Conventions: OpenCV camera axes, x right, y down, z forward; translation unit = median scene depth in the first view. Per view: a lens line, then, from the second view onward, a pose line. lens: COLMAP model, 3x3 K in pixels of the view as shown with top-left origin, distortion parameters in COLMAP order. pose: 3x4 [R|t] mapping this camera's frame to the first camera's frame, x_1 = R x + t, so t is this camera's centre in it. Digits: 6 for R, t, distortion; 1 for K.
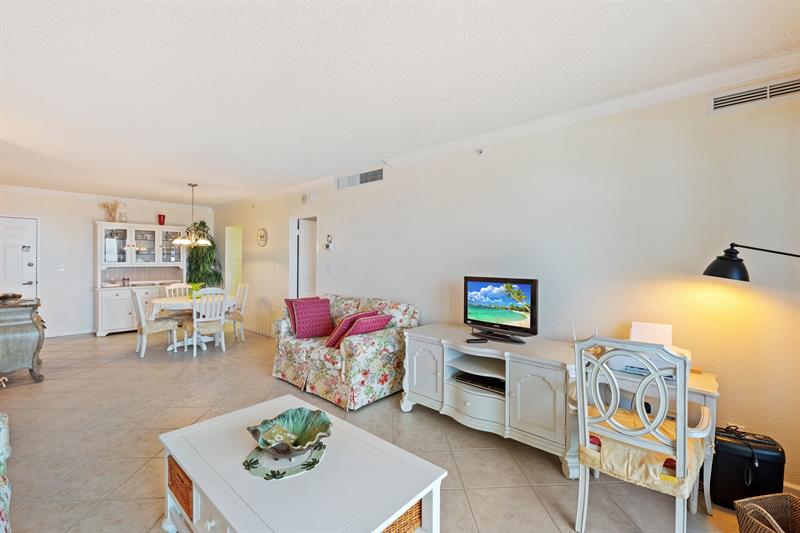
lens RADIAL K [[338.6, 0, 378.8], [0, 338.6, 262.1], [0, 0, 1]] dist [0.015151, -0.000770]
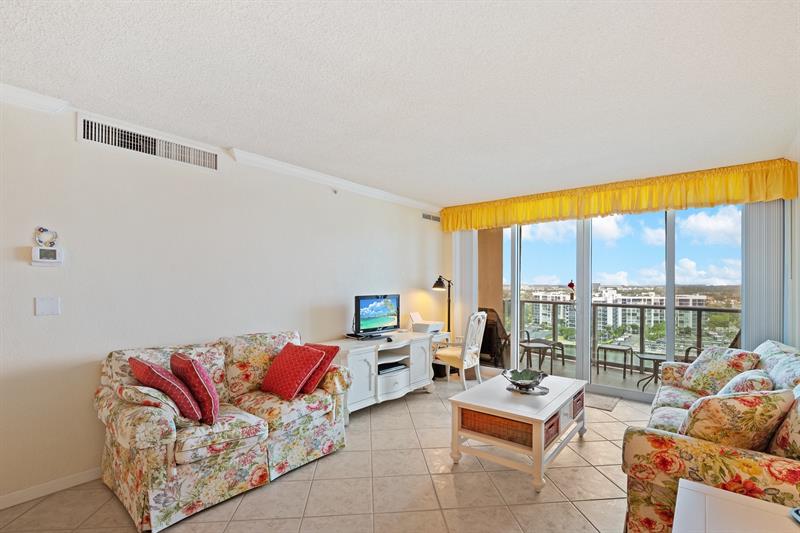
lens RADIAL K [[368.5, 0, 406.5], [0, 368.5, 285.0], [0, 0, 1]] dist [-0.000258, 0.001178]
pose [[-0.075901, -0.015775, 0.996991, -0.588675], [-0.000711, 0.999875, 0.015766, -0.011565], [-0.997115, 0.000488, -0.075902, 0.484702]]
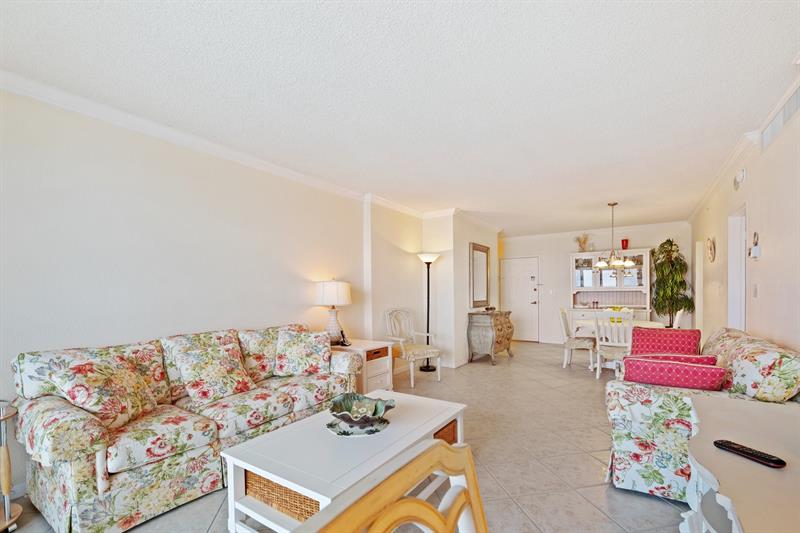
lens RADIAL K [[330.4, 0, 405.6], [0, 330.4, 301.1], [0, 0, 1]] dist [0.001311, -0.000987]
pose [[0.166772, 0.019999, -0.985793, 0.275608], [0.008953, 0.999722, 0.021796, 0.020911], [0.985955, -0.012461, 0.166547, 0.252331]]
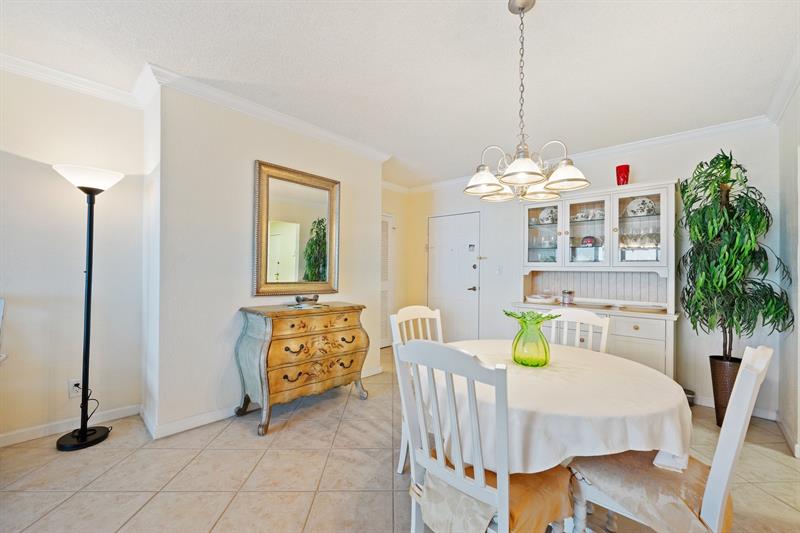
lens RADIAL K [[320.7, 0, 406.3], [0, 320.7, 268.8], [0, 0, 1]] dist [-0.001985, -0.000891]
pose [[0.037211, -0.008008, -0.999275, -0.250572], [-0.017864, 0.999803, -0.008677, 0.024406], [0.999148, 0.018173, 0.037061, 0.863448]]
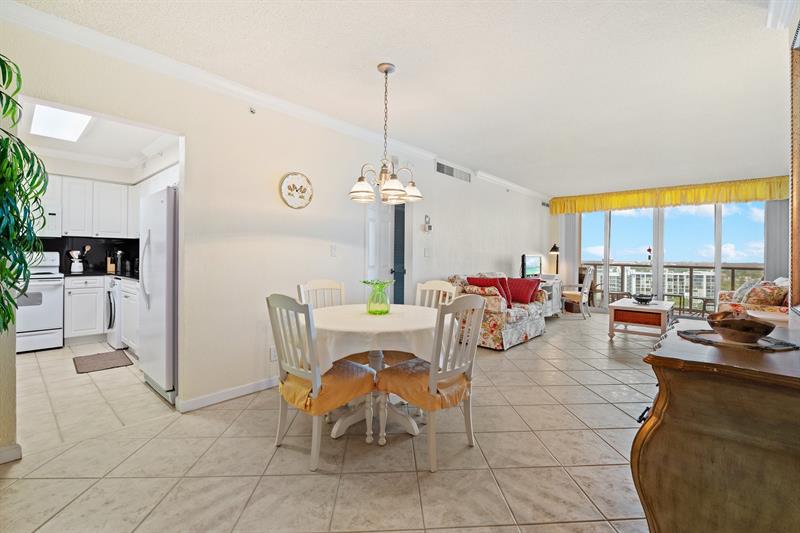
lens RADIAL K [[368.5, 0, 401.4], [0, 368.5, 258.4], [0, 0, 1]] dist [-0.000258, 0.001178]
pose [[-0.049310, -0.011602, 0.998716, -1.028058], [-0.009894, 0.999889, 0.011127, 0.024678], [-0.998734, -0.009333, -0.049420, 0.978985]]
